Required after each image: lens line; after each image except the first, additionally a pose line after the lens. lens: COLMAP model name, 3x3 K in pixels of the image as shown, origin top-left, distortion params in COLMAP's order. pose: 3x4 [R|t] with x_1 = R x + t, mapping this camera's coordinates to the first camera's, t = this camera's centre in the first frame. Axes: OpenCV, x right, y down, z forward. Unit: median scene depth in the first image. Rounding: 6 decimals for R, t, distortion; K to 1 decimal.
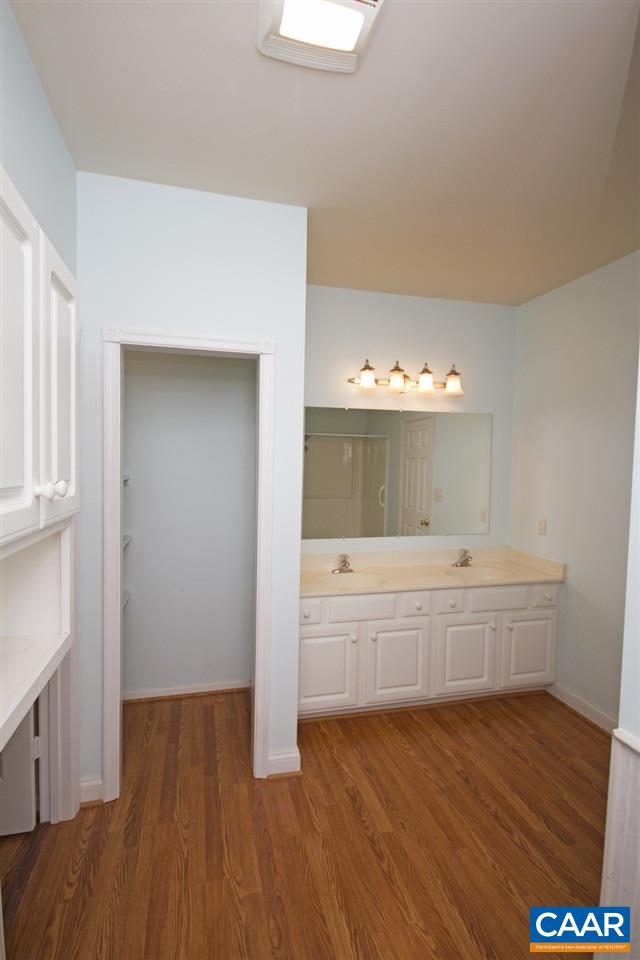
lens RADIAL K [[441.2, 0, 319.6], [0, 441.2, 481.8], [0, 0, 1]] dist [-0.001187, -0.001340]
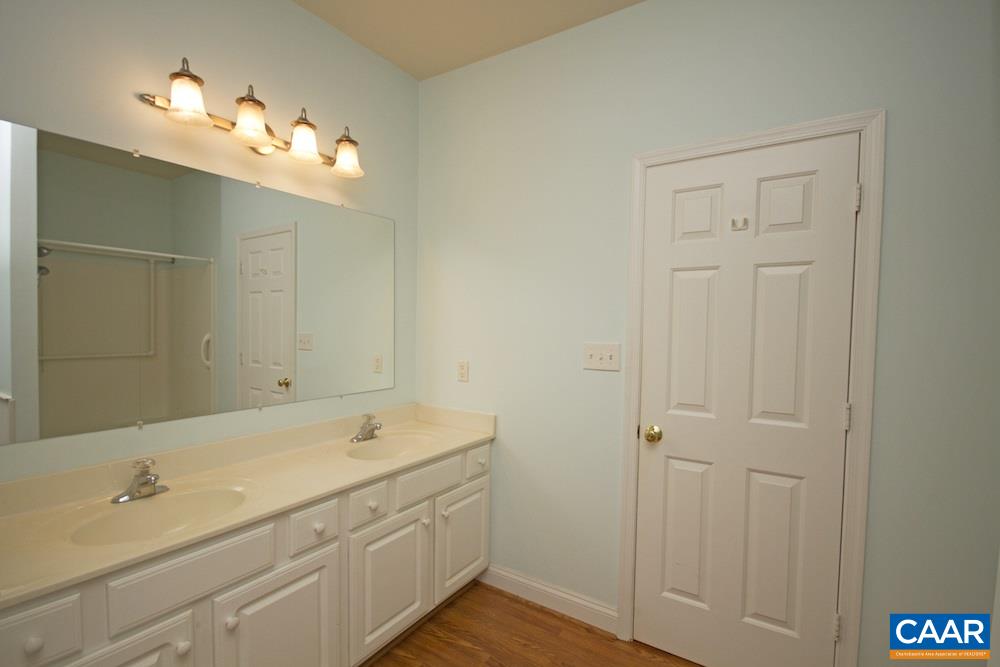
lens RADIAL K [[459.6, 0, 499.7], [0, 459.6, 343.8], [0, 0, 1]] dist [-0.001187, -0.001340]
pose [[0.741493, -0.035341, 0.670029, 0.013575], [0.027903, 0.999372, 0.021834, 0.039611], [-0.670380, 0.002506, 0.742014, 0.380572]]
